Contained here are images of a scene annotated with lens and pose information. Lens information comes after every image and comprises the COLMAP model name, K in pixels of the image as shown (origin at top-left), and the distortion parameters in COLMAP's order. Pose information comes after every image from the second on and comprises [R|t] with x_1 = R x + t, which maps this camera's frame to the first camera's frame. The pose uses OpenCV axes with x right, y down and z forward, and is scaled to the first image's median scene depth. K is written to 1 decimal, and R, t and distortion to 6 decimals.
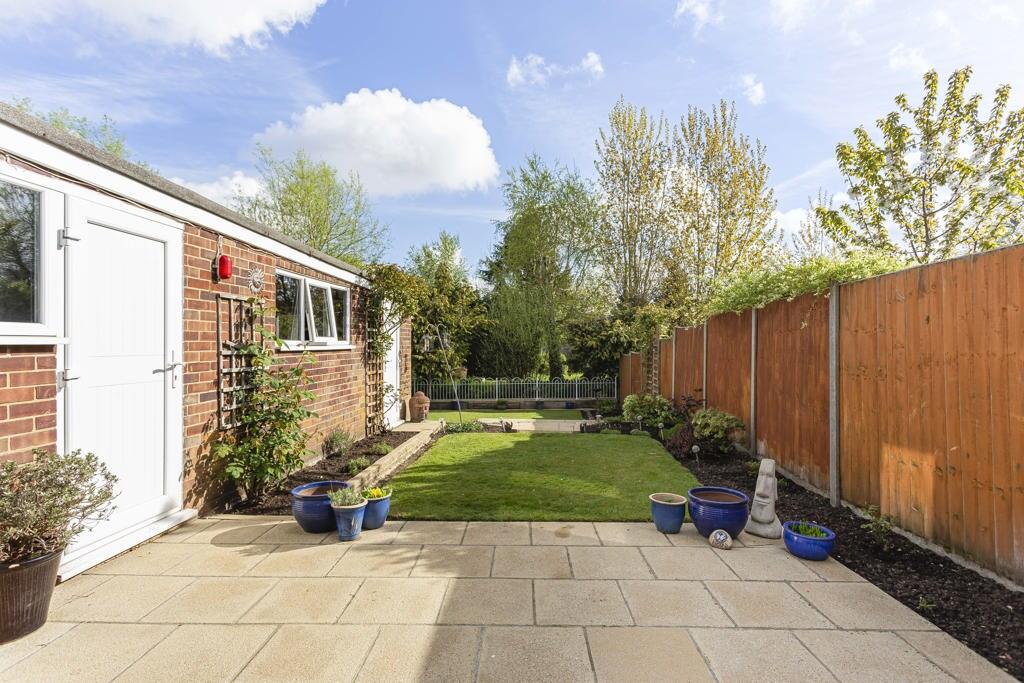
lens RADIAL K [[495.3, 0, 515.8], [0, 495.3, 350.0], [0, 0, 1]] dist [0.005008, 0.000577]
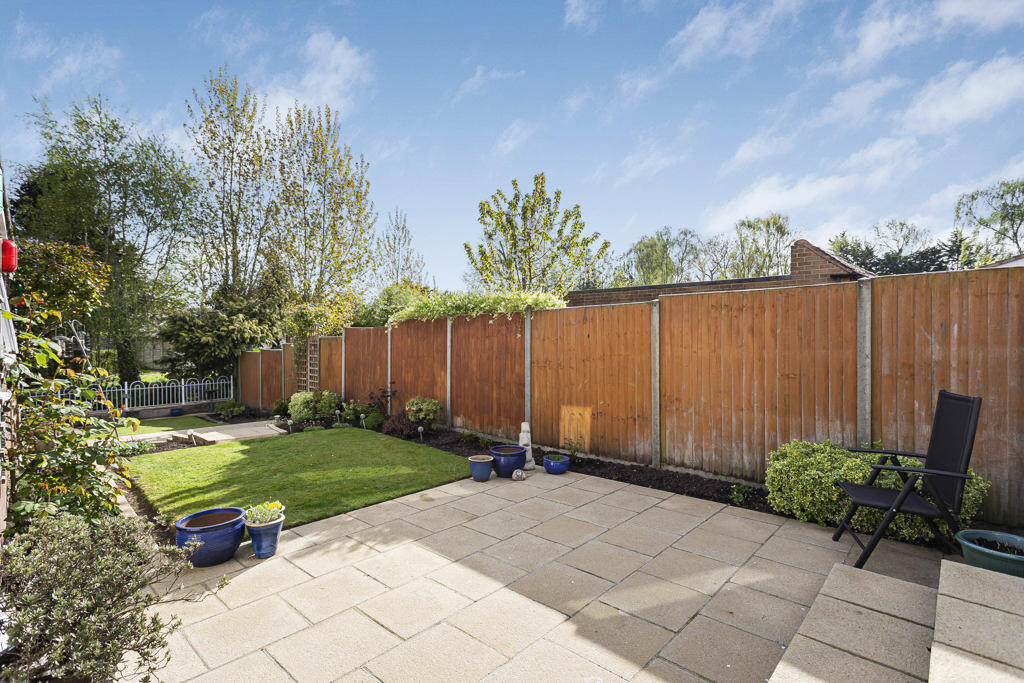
lens RADIAL K [[495.3, 0, 517.1], [0, 495.3, 352.4], [0, 0, 1]] dist [0.005008, 0.000577]
pose [[0.660035, -0.024480, 0.750836, -0.511178], [0.006838, 0.999623, 0.026581, -0.034758], [-0.751204, -0.012410, 0.659953, -0.022803]]
